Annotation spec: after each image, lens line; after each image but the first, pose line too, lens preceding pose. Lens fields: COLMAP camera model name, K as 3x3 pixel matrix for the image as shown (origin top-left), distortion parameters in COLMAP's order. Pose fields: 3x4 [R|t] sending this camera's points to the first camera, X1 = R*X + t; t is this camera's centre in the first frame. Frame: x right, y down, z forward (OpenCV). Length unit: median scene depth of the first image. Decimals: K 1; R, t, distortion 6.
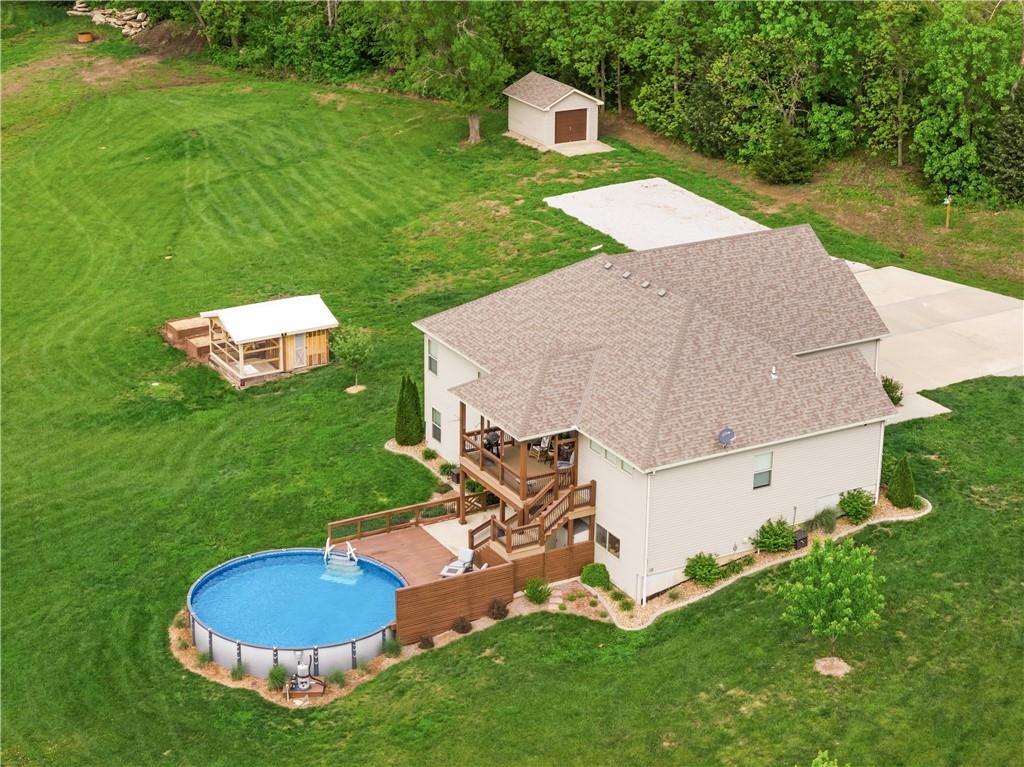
lens RADIAL K [[2105.9, 0, 512.2], [0, 2105.9, 383.4], [0, 0, 1]] dist [-0.131899, 0.000000]
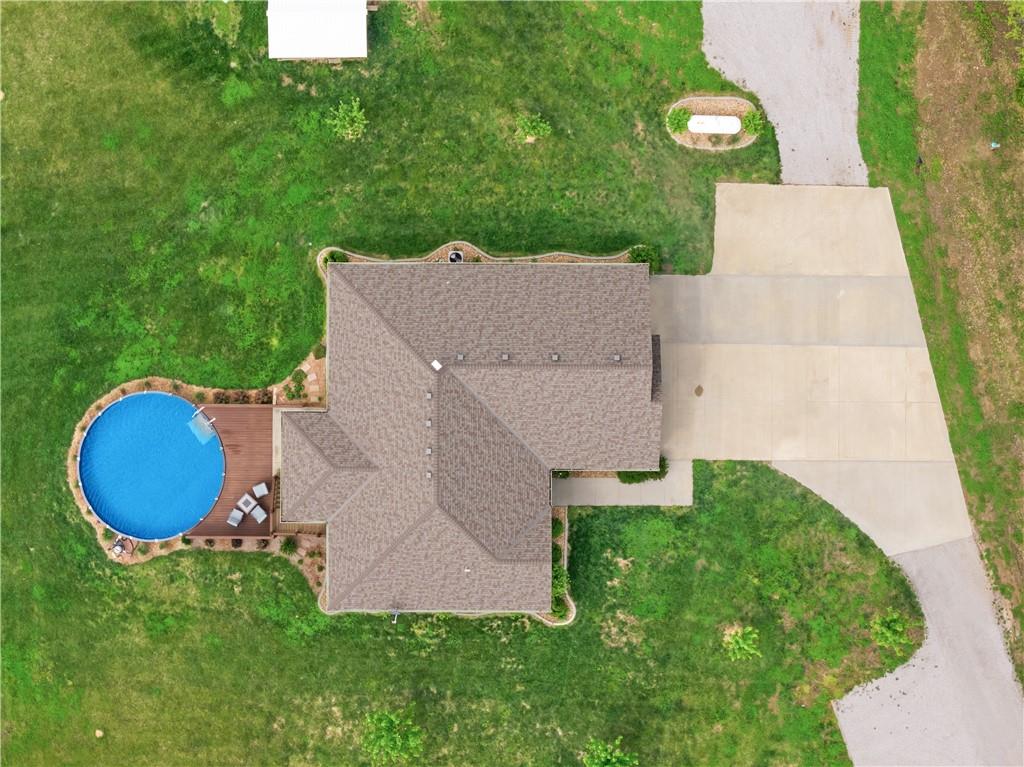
lens RADIAL K [[2105.9, 0, 511.0], [0, 2105.9, 382.8], [0, 0, 1]] dist [-0.131899, 0.000000]
pose [[0.869420, 0.494017, -0.007498, 0.102104], [-0.160635, 0.296988, 0.941273, -1.356907], [0.467231, -0.817157, 0.337564, 0.667847]]
